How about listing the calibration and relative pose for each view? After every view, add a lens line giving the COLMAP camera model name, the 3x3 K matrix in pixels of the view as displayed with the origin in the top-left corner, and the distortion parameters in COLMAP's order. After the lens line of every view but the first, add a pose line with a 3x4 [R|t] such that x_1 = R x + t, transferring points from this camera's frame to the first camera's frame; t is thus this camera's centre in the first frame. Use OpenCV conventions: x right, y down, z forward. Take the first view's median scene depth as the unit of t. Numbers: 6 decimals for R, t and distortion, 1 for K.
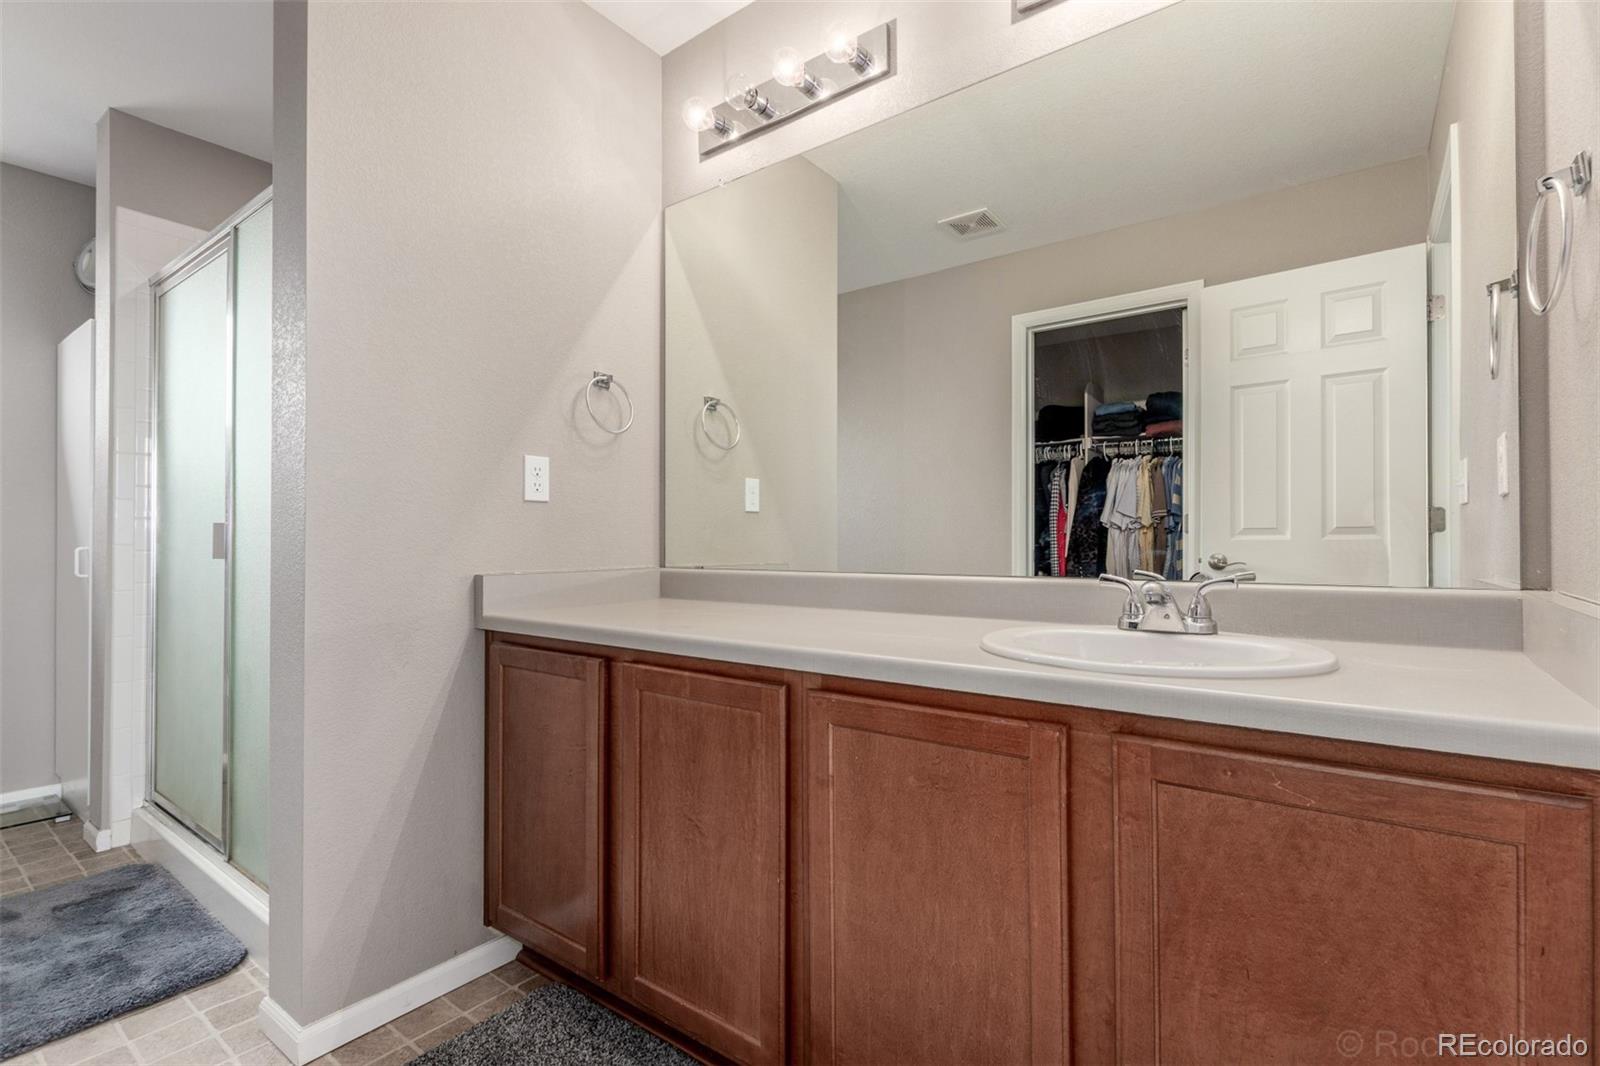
lens RADIAL K [[745.6, 0, 800.0], [0, 745.6, 533.0], [0, 0, 1]] dist [0.006593, 0.000269]
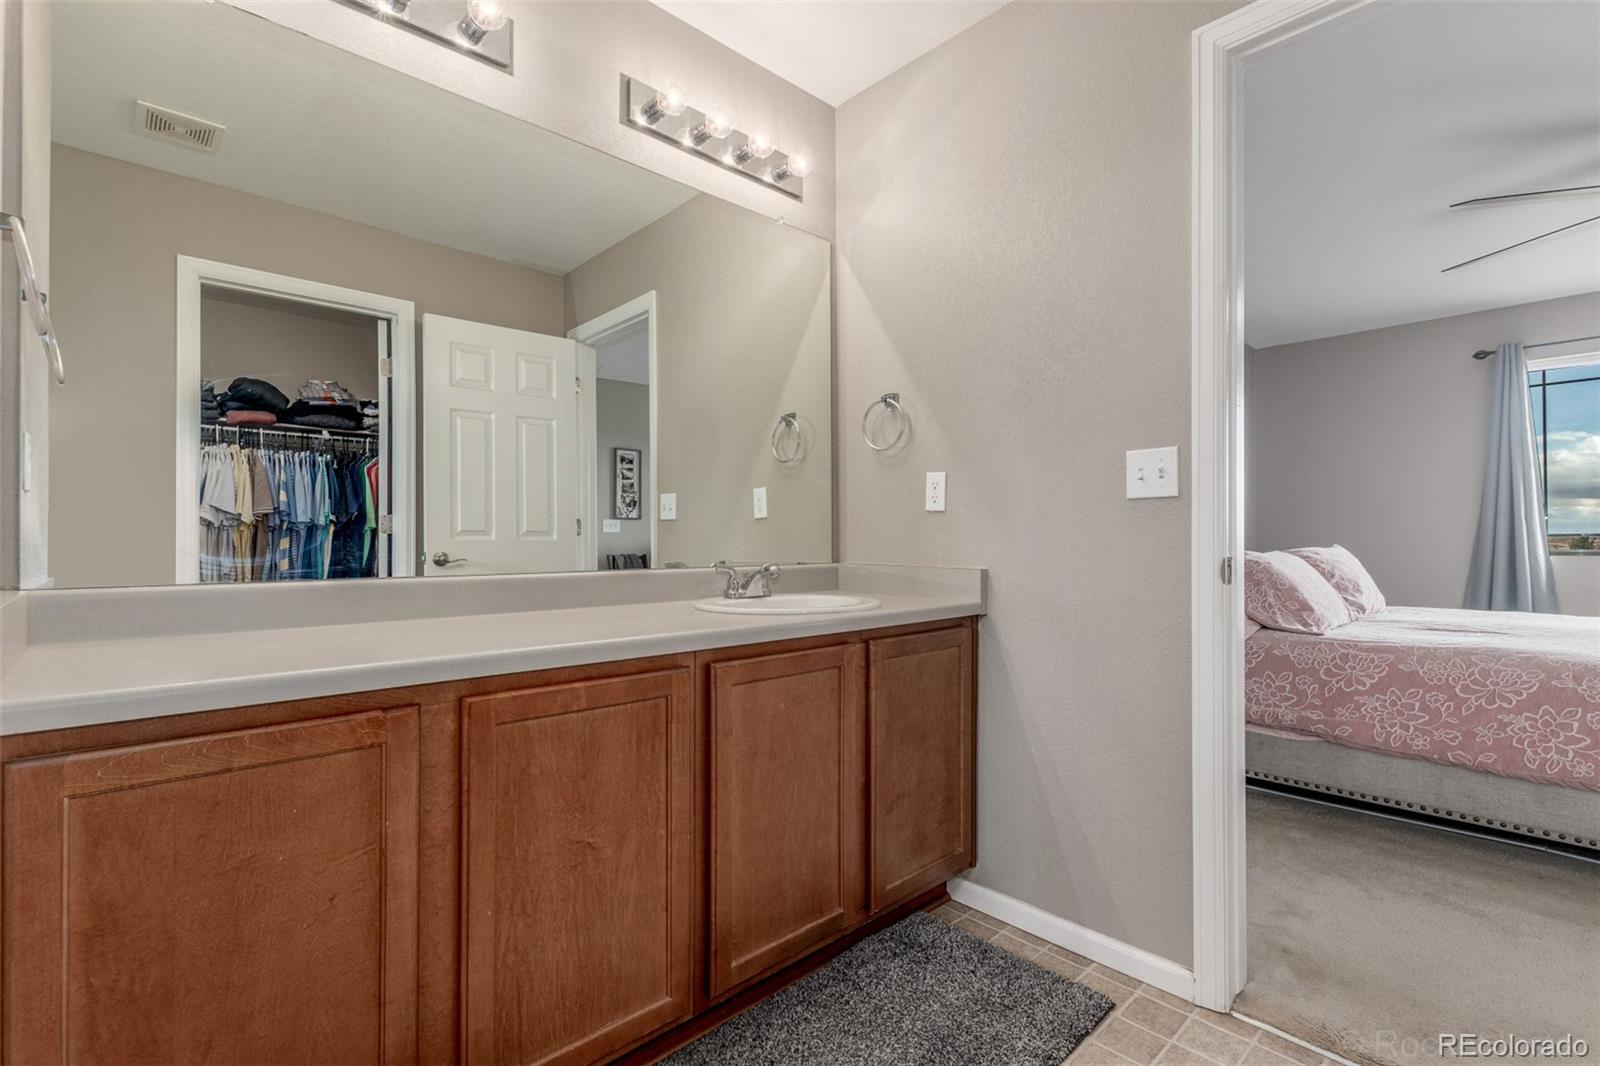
lens RADIAL K [[734.2, 0, 797.9], [0, 734.2, 538.4], [0, 0, 1]] dist [-0.001236, -0.000615]
pose [[0.164377, 0.006443, 0.986377, -0.947770], [-0.012678, 0.999910, -0.004419, 0.010728], [-0.986316, -0.011779, 0.164444, 0.562881]]
